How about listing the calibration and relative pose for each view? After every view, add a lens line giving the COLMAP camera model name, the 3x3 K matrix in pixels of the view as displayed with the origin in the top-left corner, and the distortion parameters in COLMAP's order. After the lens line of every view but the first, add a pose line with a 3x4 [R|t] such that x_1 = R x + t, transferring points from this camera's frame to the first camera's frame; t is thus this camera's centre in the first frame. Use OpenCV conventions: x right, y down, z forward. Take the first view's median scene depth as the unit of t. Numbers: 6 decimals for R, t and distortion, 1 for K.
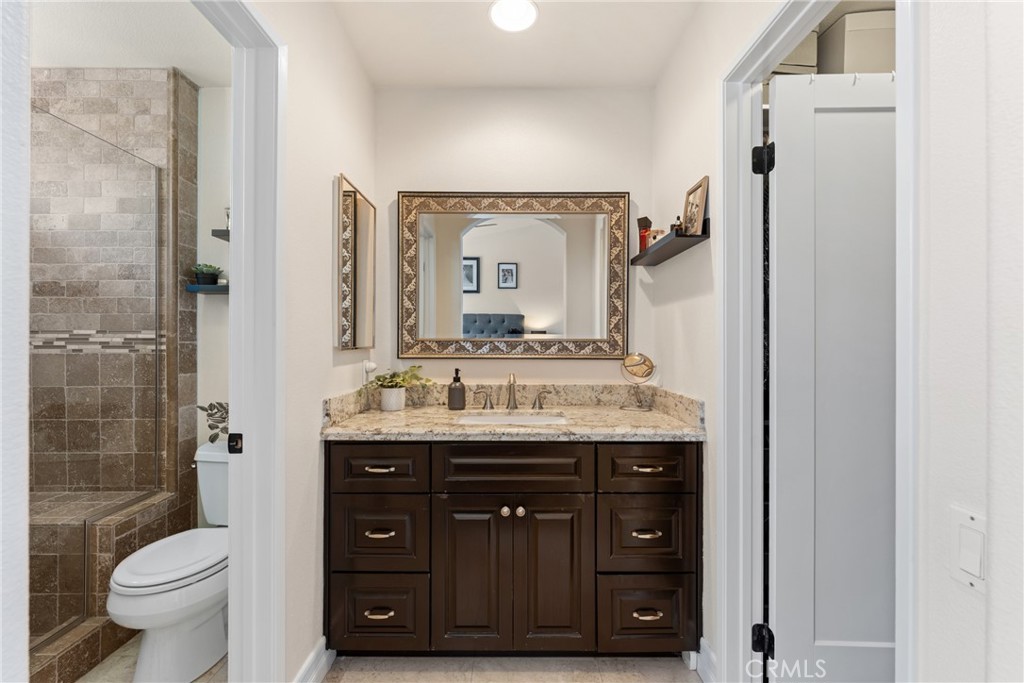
lens RADIAL K [[429.1, 0, 515.2], [0, 429.1, 337.4], [0, 0, 1]] dist [-0.001111, -0.000253]
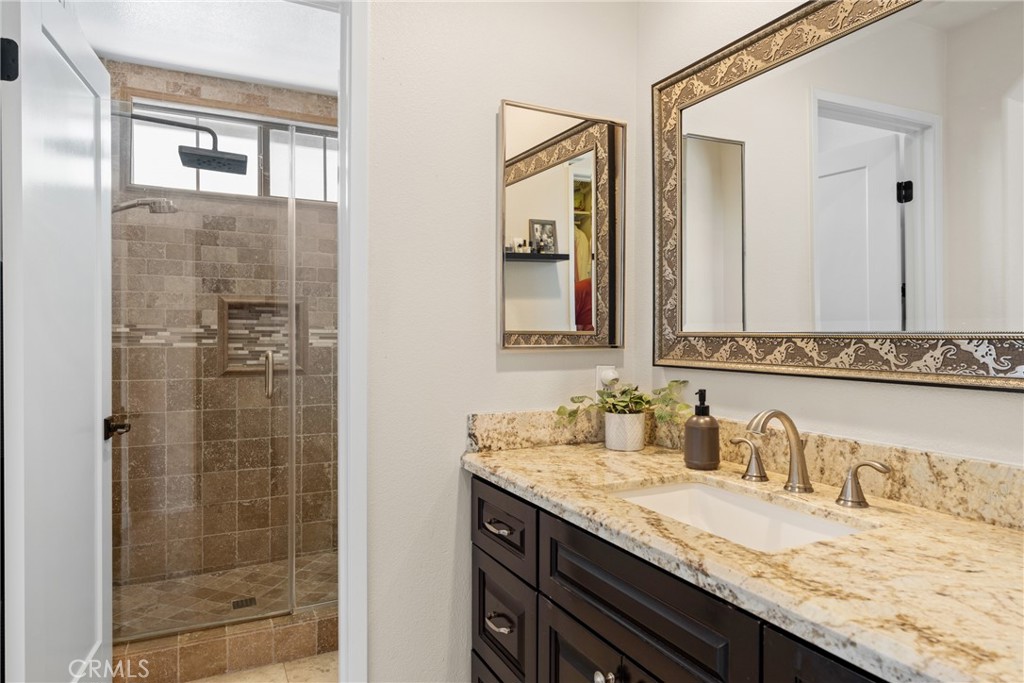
lens RADIAL K [[628.5, 0, 512.0], [0, 628.5, 341.5], [0, 0, 1]] dist [-0.000692, 0.000449]
pose [[0.452081, 0.009136, -0.891930, 0.417204], [0.002328, 0.999932, 0.011422, 0.004931], [0.891974, -0.007240, 0.452029, 0.428047]]
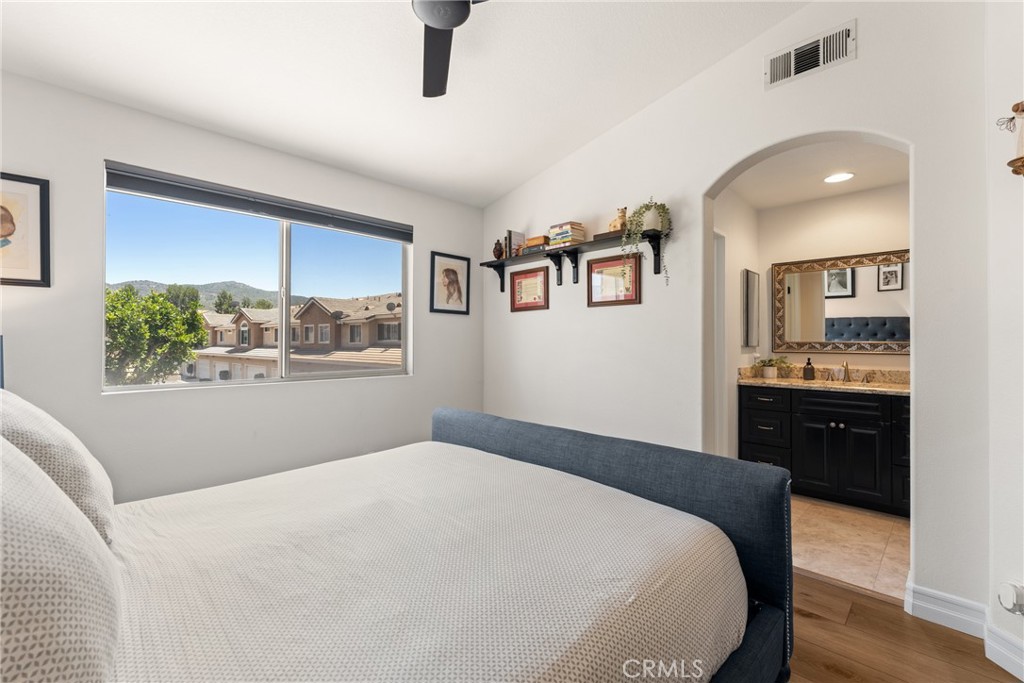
lens RADIAL K [[429.1, 0, 515.2], [0, 429.1, 337.4], [0, 0, 1]] dist [-0.001111, -0.000253]
pose [[0.704396, -0.005604, -0.709785, 0.269414], [0.001377, 0.999978, -0.006529, -0.004975], [0.709805, 0.003622, 0.704389, -1.133776]]
